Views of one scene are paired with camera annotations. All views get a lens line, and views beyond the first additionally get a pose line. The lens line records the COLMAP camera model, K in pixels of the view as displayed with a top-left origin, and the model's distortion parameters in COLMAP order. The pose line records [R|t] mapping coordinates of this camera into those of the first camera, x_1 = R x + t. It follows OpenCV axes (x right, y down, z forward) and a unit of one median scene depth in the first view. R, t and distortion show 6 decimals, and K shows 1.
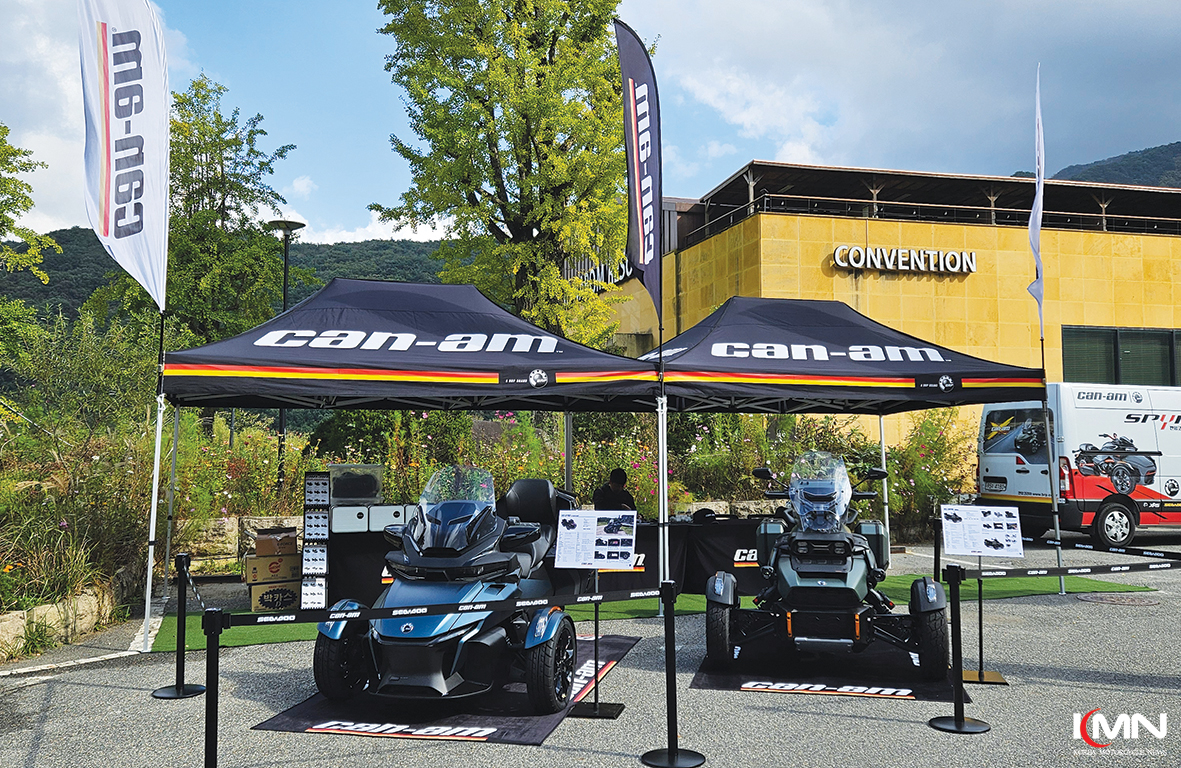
lens RADIAL K [[1026.5, 0, 590.5], [0, 1026.5, 384.0], [0, 0, 1]] dist [0.079488, 0.003187]
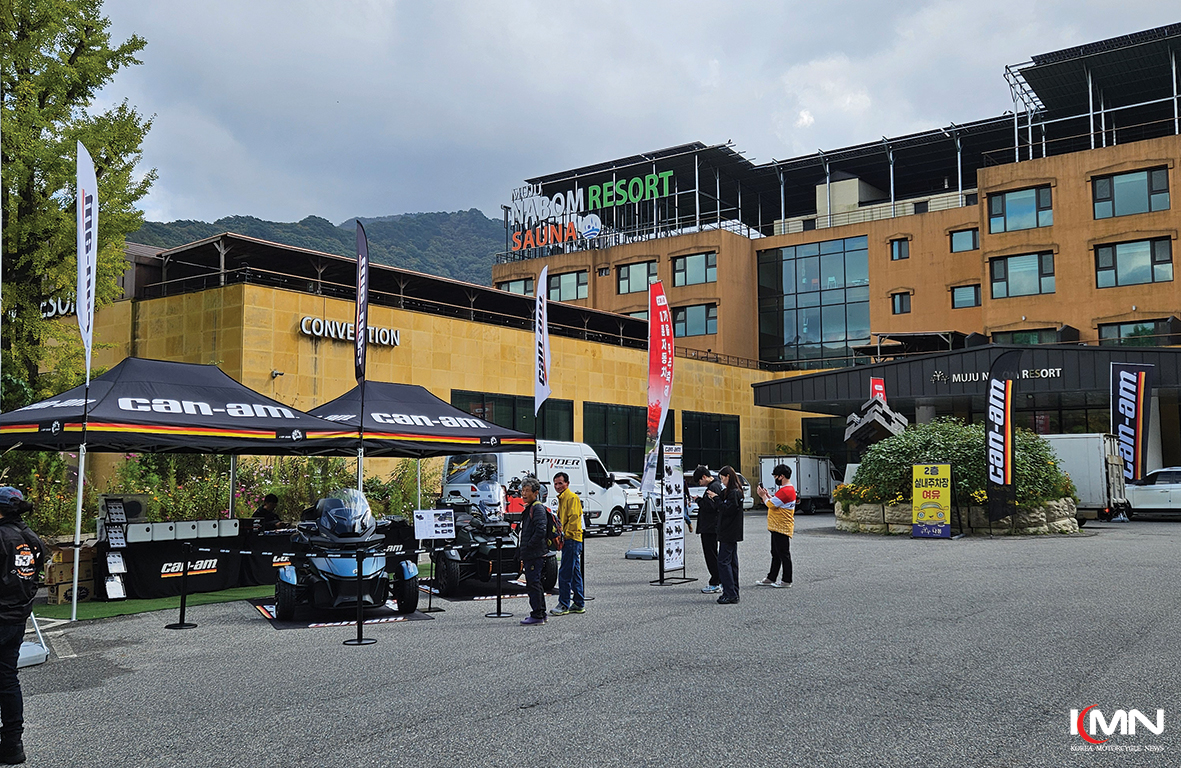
lens RADIAL K [[1026.5, 0, 590.5], [0, 1026.5, 384.0], [0, 0, 1]] dist [0.079488, 0.003187]
pose [[0.796817, 0.054774, 0.601732, -0.361706], [-0.033883, 0.998366, -0.046011, -0.014864], [-0.603270, 0.016274, 0.797371, -0.293144]]
